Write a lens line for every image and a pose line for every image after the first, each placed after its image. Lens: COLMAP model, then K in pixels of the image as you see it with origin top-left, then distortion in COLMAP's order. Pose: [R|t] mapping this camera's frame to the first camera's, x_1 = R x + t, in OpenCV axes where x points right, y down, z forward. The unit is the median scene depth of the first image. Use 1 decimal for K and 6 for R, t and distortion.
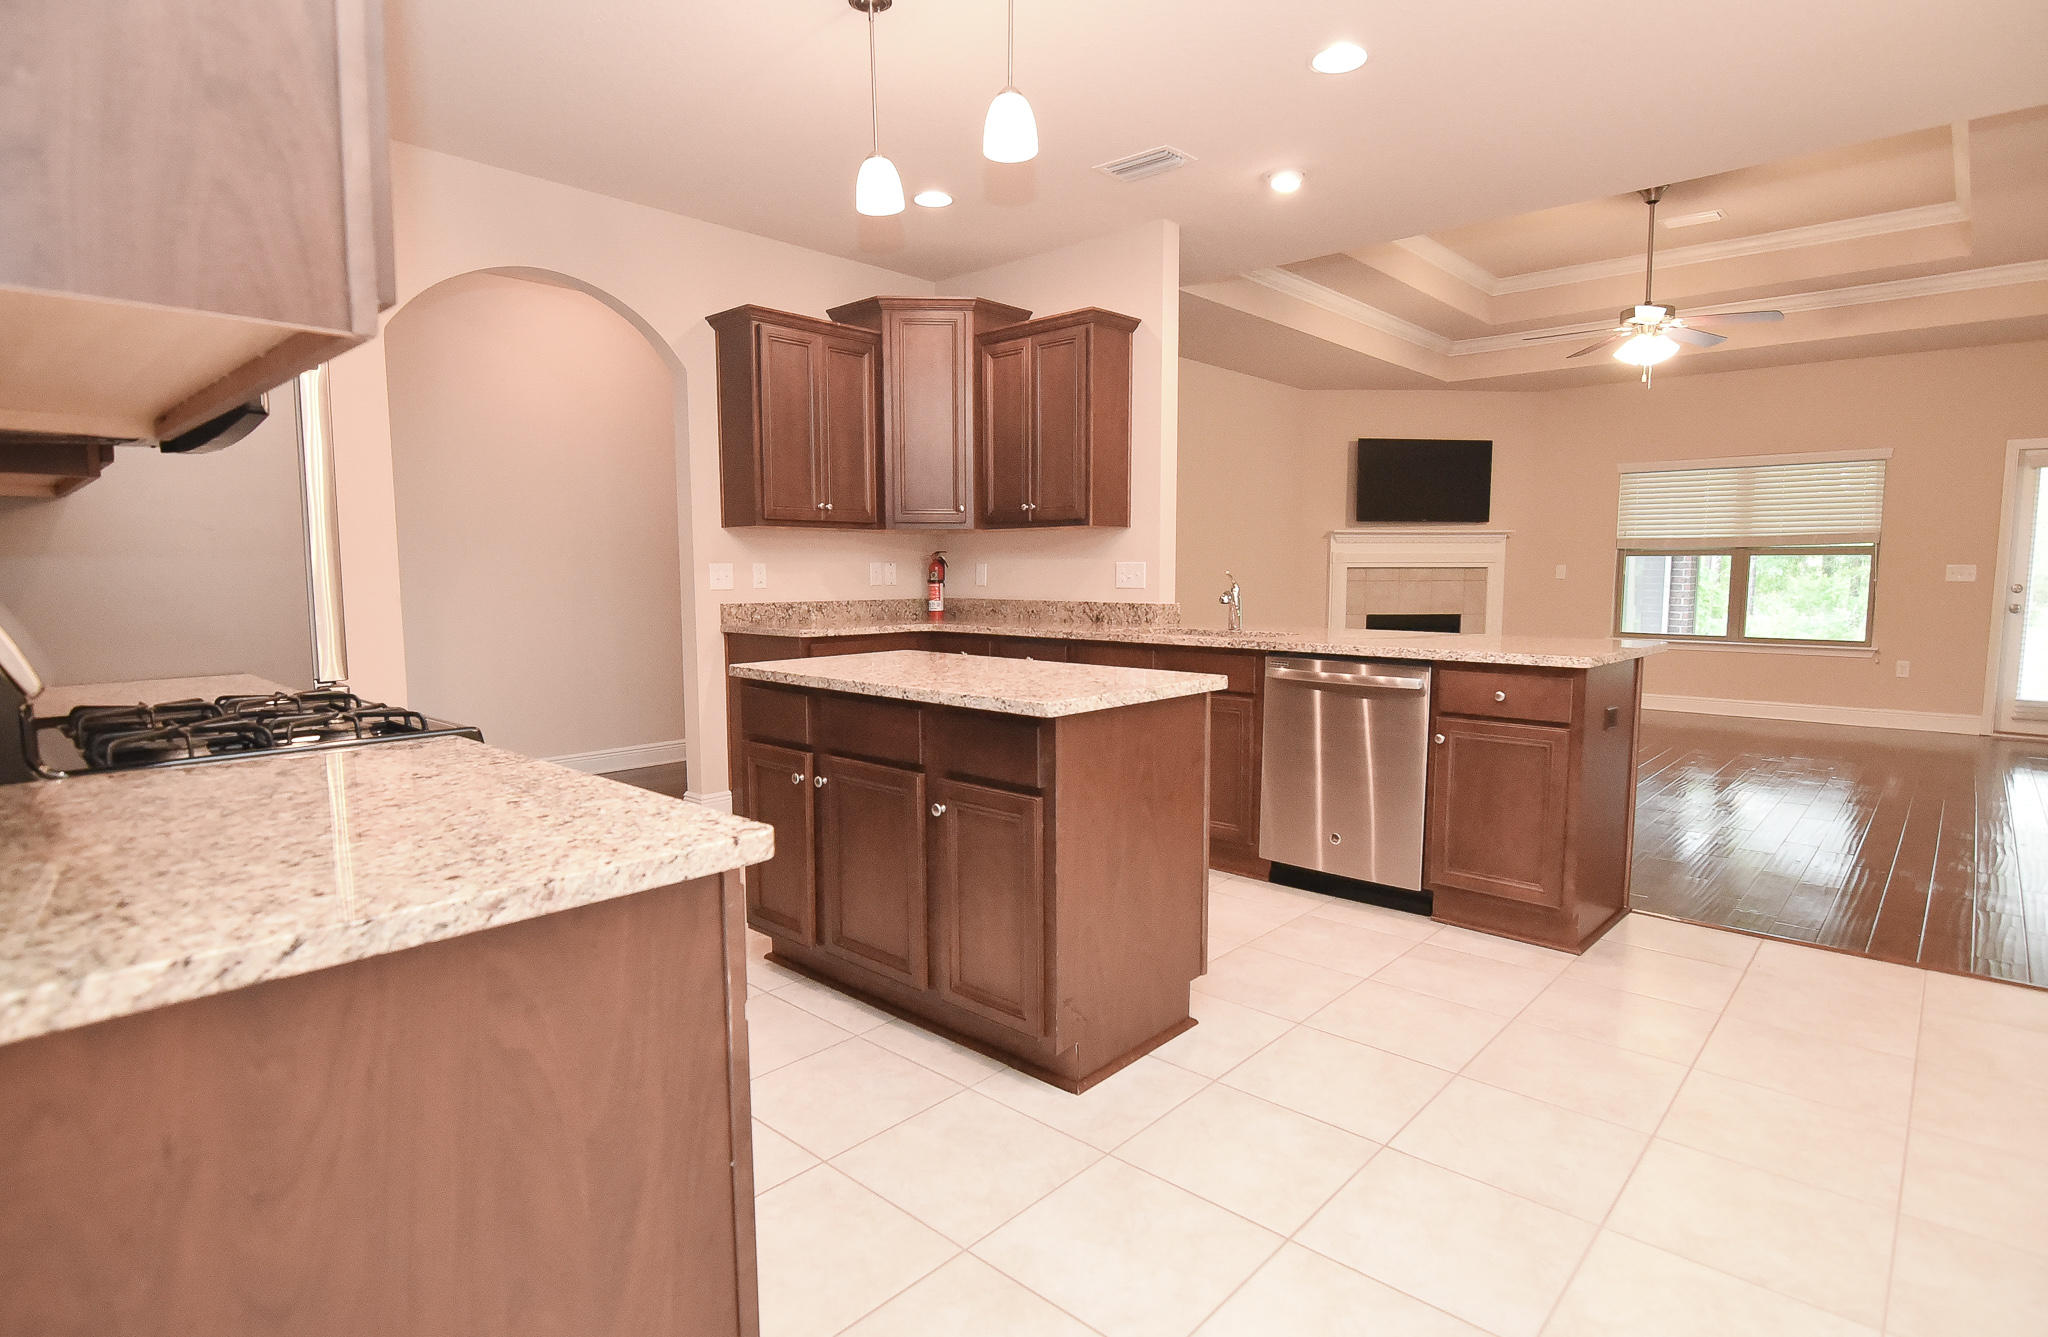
lens RADIAL K [[1047.0, 0, 1024.0], [0, 1047.0, 668.5], [0, 0, 1]] dist [0.000806, 0.000143]
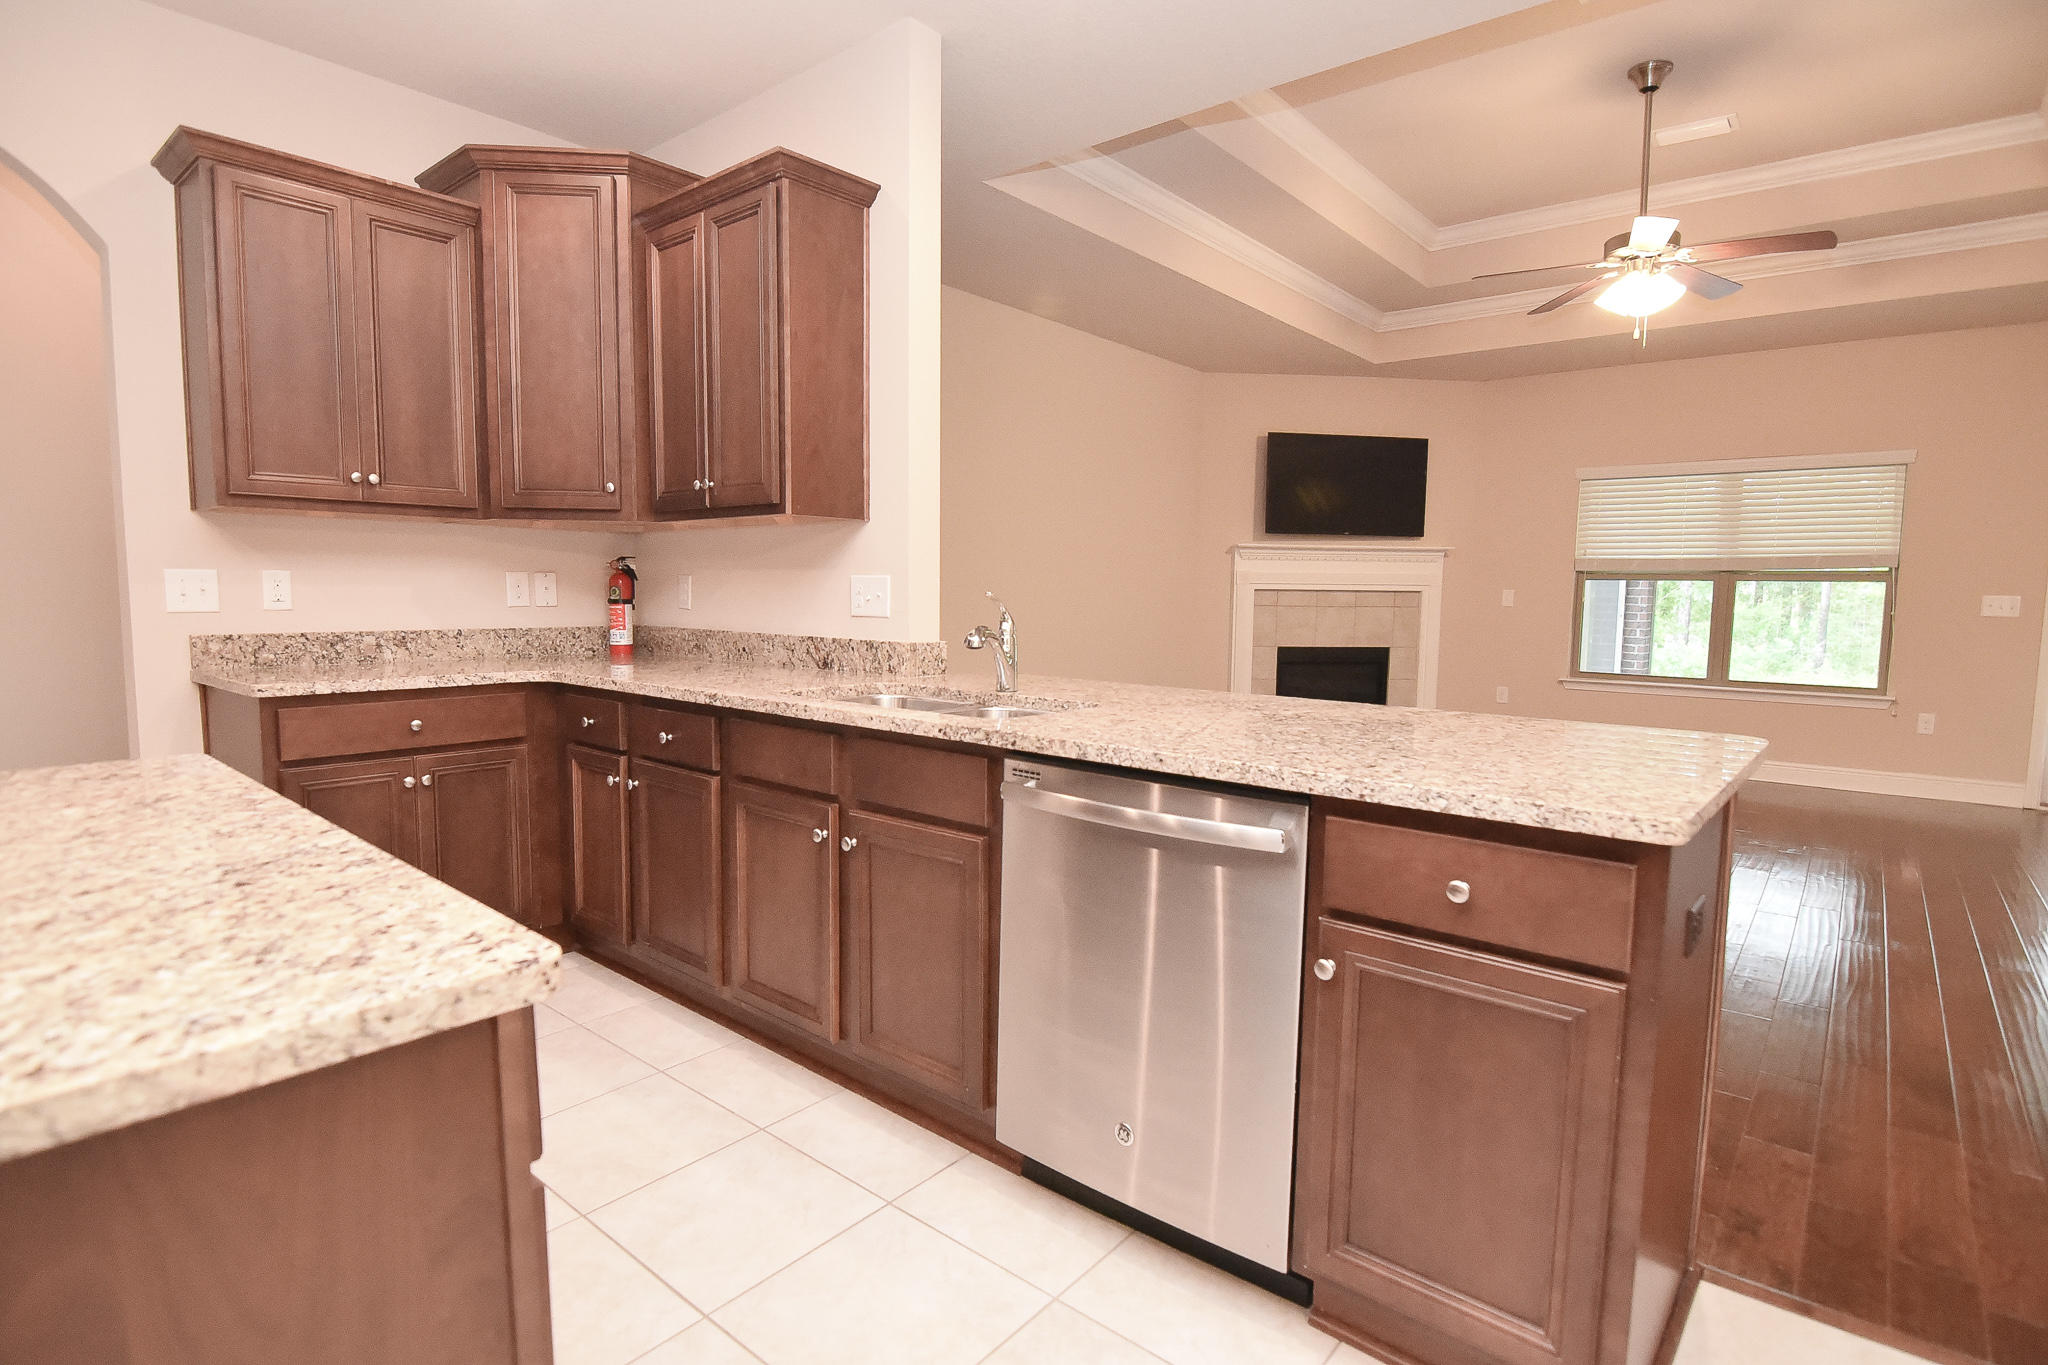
lens RADIAL K [[1029.9, 0, 1020.9], [0, 1029.9, 674.2], [0, 0, 1]] dist [-0.002624, -0.001074]
pose [[0.998833, 0.008687, 0.047505, 0.153384], [-0.008168, 0.999905, -0.011111, -0.033719], [-0.047597, 0.010710, 0.998809, 0.353464]]
